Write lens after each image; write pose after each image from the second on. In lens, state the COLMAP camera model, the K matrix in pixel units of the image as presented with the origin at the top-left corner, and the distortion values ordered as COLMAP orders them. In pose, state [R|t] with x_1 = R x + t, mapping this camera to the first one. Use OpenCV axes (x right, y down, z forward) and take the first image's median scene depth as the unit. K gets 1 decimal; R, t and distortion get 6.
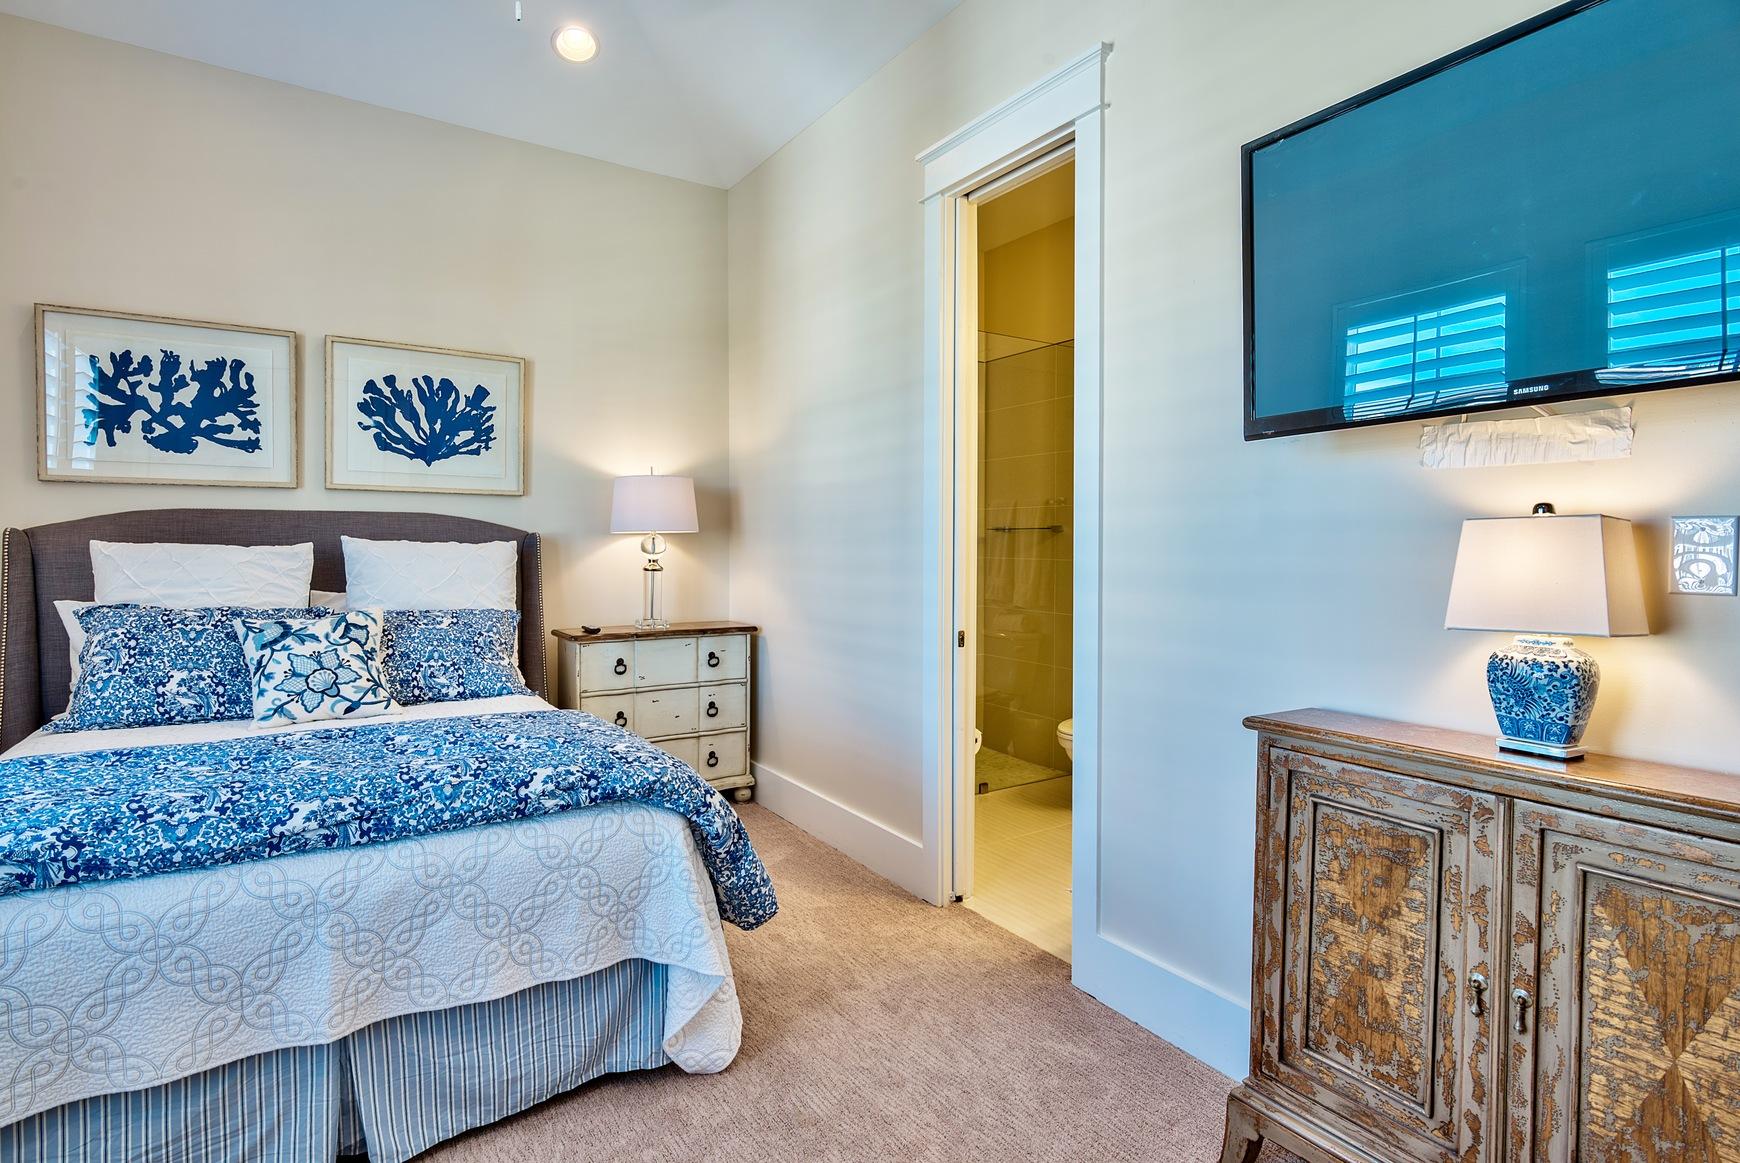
lens RADIAL K [[849.6, 0, 828.9], [0, 849.6, 568.0], [0, 0, 1]] dist [-0.001498, -0.001068]
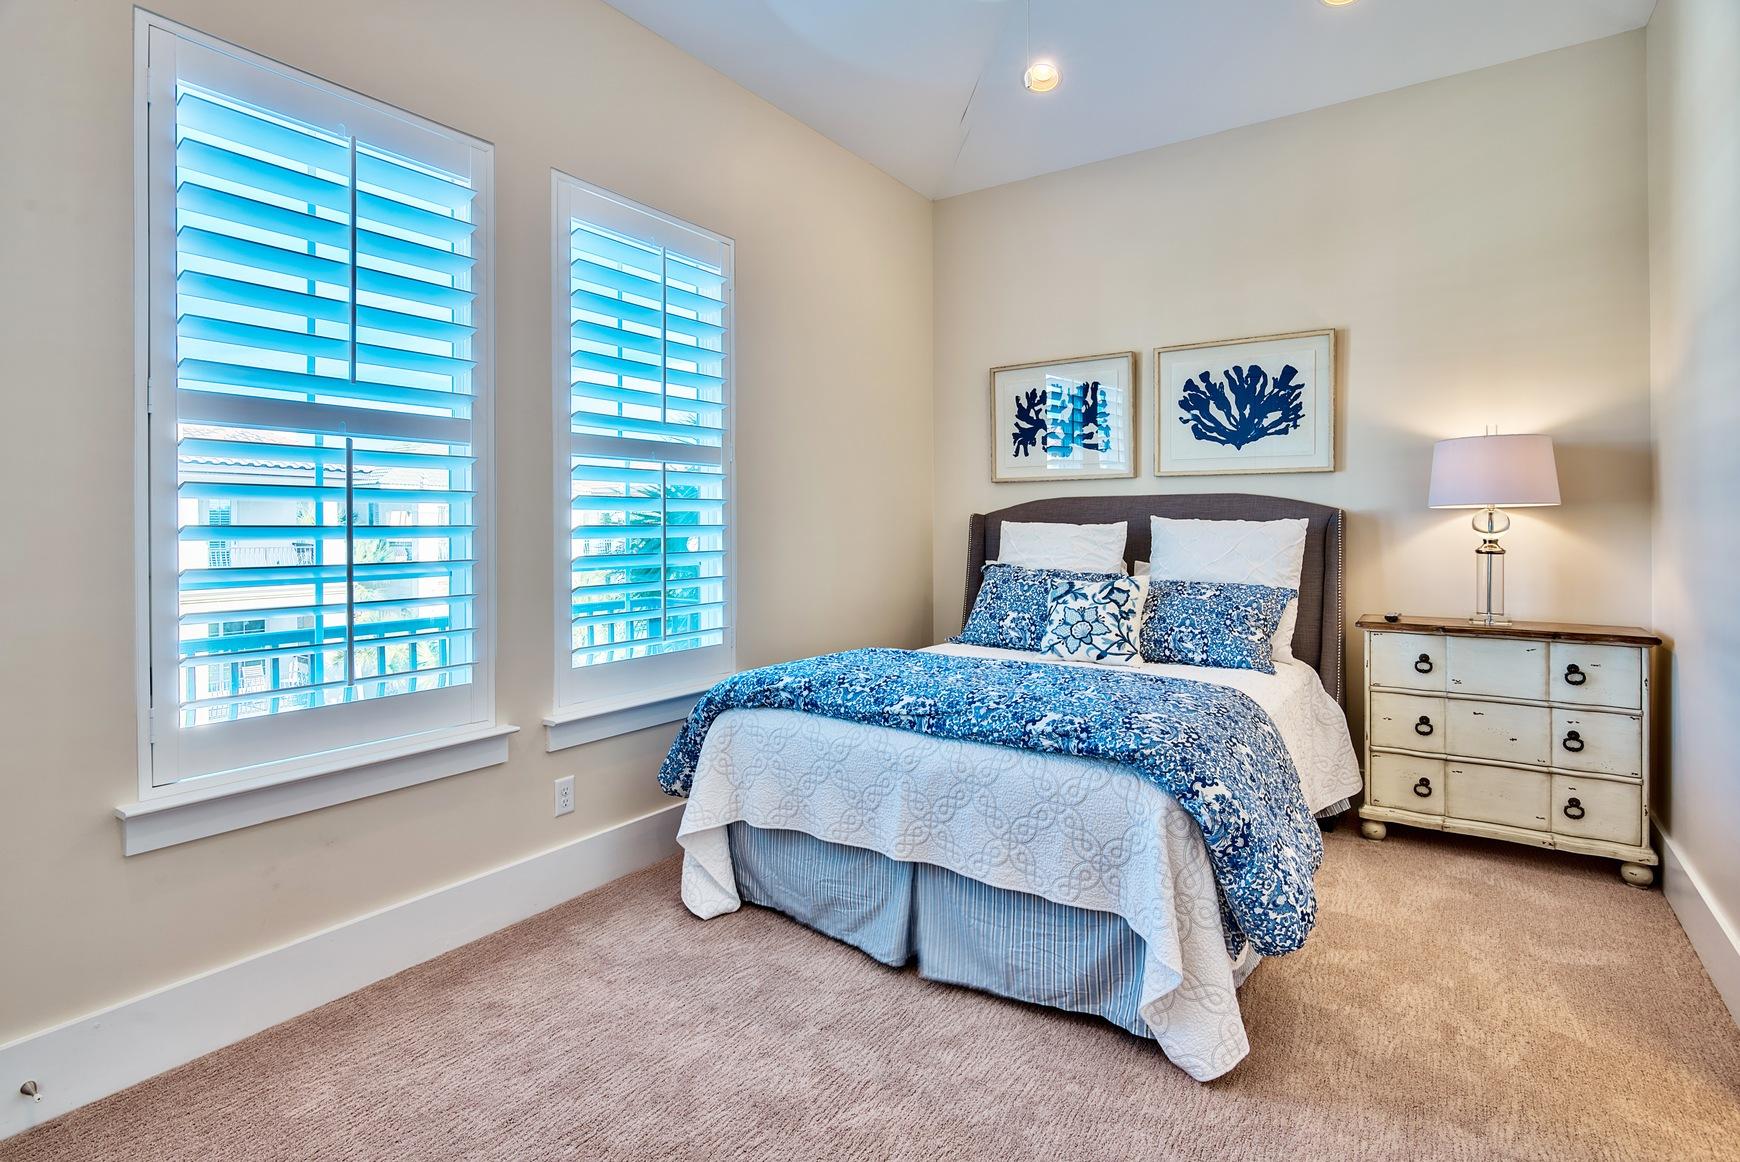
lens RADIAL K [[849.6, 0, 907.3], [0, 849.6, 539.4], [0, 0, 1]] dist [-0.001498, -0.001068]
pose [[0.420818, 0.010540, -0.907084, 0.383098], [-0.022538, 0.999745, 0.001161, 0.001738], [0.906865, 0.019955, 0.420948, 0.200956]]
